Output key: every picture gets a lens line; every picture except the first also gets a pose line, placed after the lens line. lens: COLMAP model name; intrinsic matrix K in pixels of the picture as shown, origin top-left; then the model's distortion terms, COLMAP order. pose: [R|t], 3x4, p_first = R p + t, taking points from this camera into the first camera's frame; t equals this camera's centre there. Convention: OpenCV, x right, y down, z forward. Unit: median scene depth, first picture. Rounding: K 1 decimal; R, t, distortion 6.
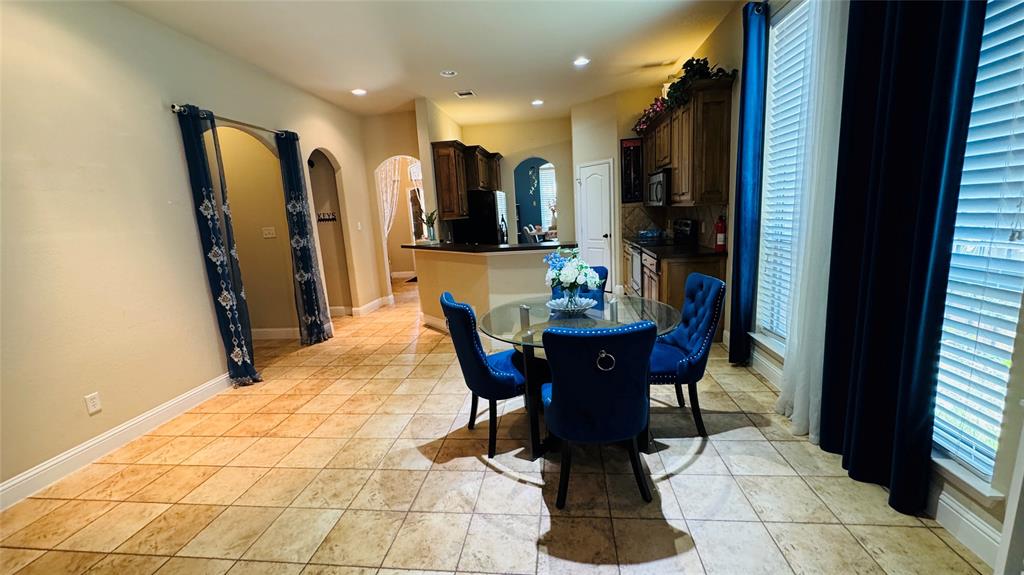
lens RADIAL K [[411.9, 0, 512.0], [0, 411.9, 287.5], [0, 0, 1]] dist [0.000636, 0.000076]
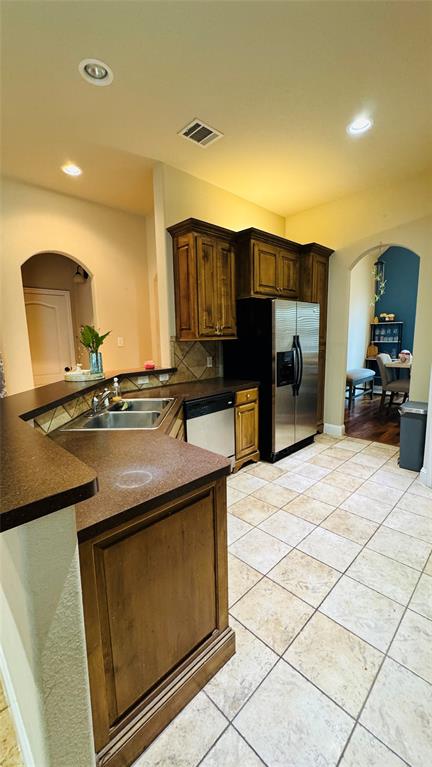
lens RADIAL K [[306.4, 0, 216.0], [0, 306.4, 383.5], [0, 0, 1]] dist [-0.001896, 0.000107]
pose [[0.781294, 0.136563, -0.609041, 0.200394], [-0.140167, 0.989237, 0.042002, -0.117964], [0.608222, 0.052552, 0.792026, 0.605318]]
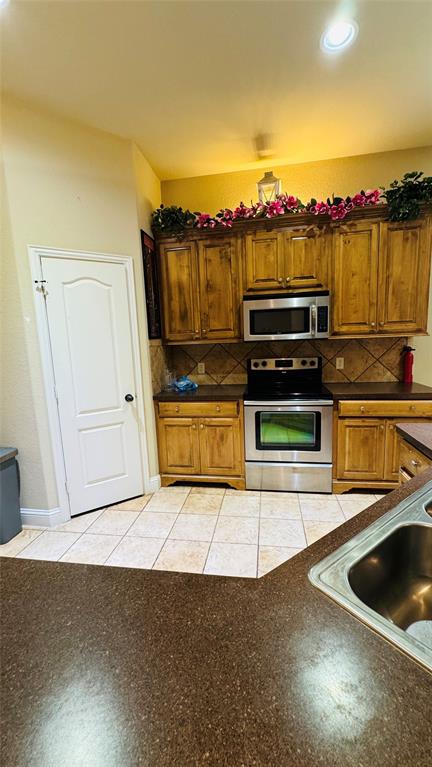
lens RADIAL K [[306.4, 0, 216.0], [0, 306.4, 383.5], [0, 0, 1]] dist [-0.001896, 0.000107]
pose [[0.047967, -0.086066, 0.995134, -0.173581], [0.222547, 0.972159, 0.073352, -0.153767], [-0.973741, 0.217946, 0.065785, 0.894275]]
